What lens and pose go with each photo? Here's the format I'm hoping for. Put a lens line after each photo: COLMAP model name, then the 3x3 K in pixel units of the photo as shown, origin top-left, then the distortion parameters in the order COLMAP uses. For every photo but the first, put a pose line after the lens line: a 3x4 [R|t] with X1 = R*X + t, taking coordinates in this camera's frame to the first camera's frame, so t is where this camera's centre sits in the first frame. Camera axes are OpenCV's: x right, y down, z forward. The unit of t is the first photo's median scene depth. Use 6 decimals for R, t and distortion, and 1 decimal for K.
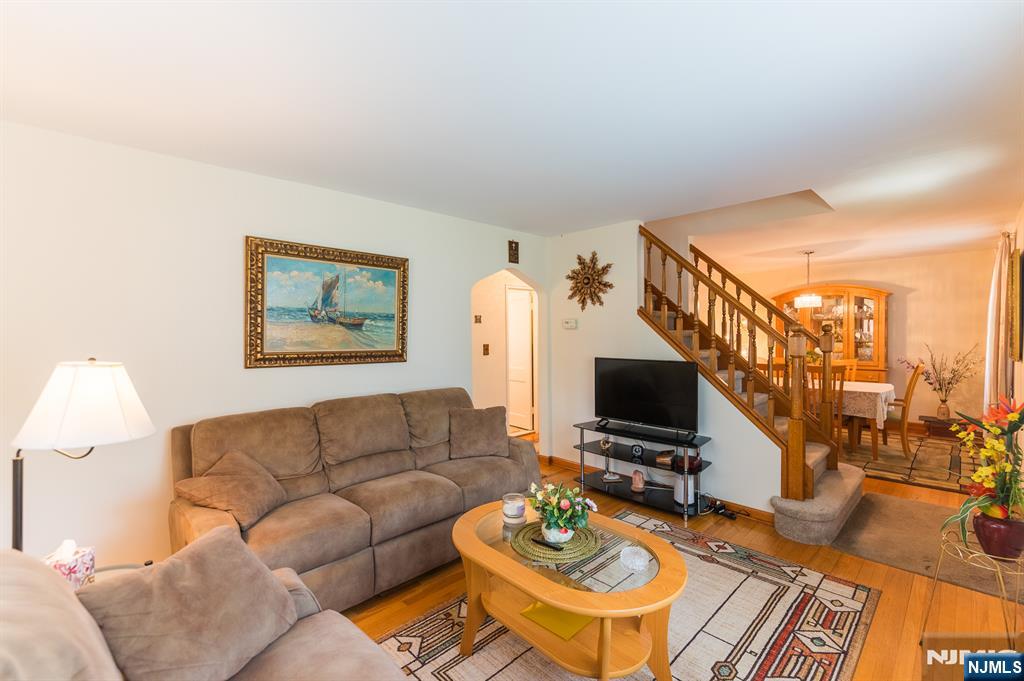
lens RADIAL K [[438.1, 0, 516.2], [0, 438.1, 340.6], [0, 0, 1]] dist [-0.005631, -0.000845]
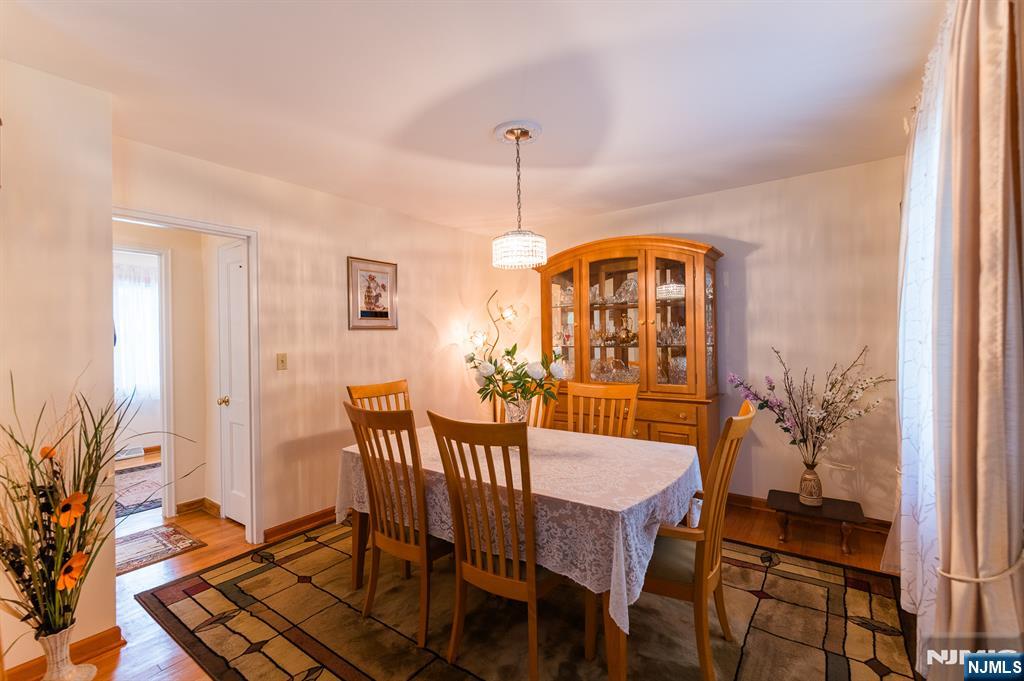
lens RADIAL K [[438.1, 0, 512.5], [0, 438.1, 337.6], [0, 0, 1]] dist [-0.005631, -0.000845]
pose [[0.984707, 0.001211, 0.174212, 0.563080], [0.003804, 0.999588, -0.028453, 0.008394], [-0.174174, 0.028680, 0.984297, 0.567387]]
